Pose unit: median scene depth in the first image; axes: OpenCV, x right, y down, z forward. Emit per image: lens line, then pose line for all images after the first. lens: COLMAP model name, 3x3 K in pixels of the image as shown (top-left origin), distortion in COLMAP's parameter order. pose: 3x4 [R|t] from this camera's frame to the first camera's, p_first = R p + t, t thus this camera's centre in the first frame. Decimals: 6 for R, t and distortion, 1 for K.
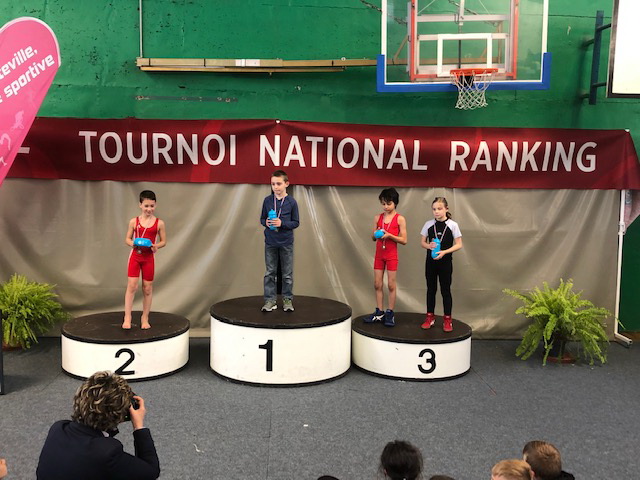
lens RADIAL K [[631.4, 0, 315.3], [0, 631.4, 237.8], [0, 0, 1]] dist [0.059011, -0.196000]
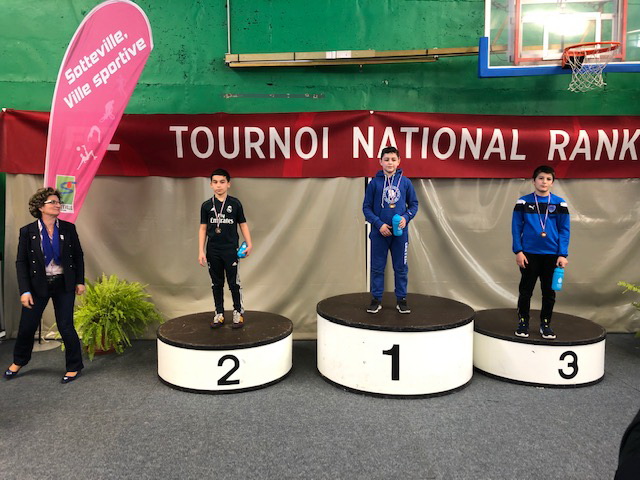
lens RADIAL K [[493.4, 0, 321.0], [0, 493.4, 235.0], [0, 0, 1]] dist [0.009703, -0.028990]
pose [[0.999468, -0.016596, -0.028061, -0.119670], [0.016106, 0.999716, -0.017591, 0.016184], [0.028345, 0.017130, 0.999451, 0.245284]]
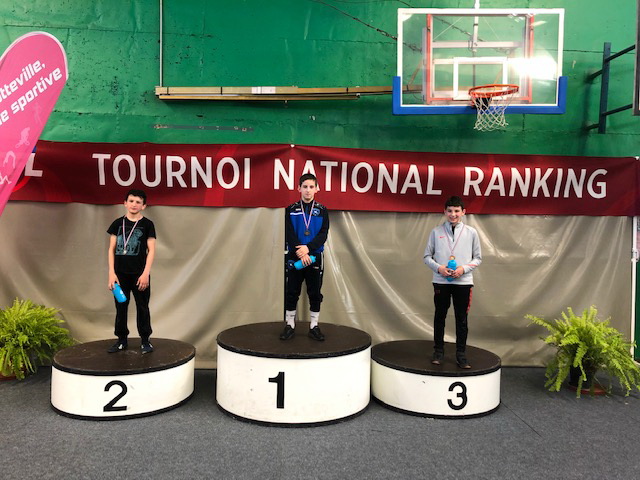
lens RADIAL K [[493.4, 0, 321.0], [0, 493.4, 235.0], [0, 0, 1]] dist [0.009703, -0.028990]
pose [[0.999996, 0.002904, -0.000366, -0.013387], [-0.002925, 0.996204, -0.087005, 0.024686], [0.000112, 0.087006, 0.996208, 0.235208]]
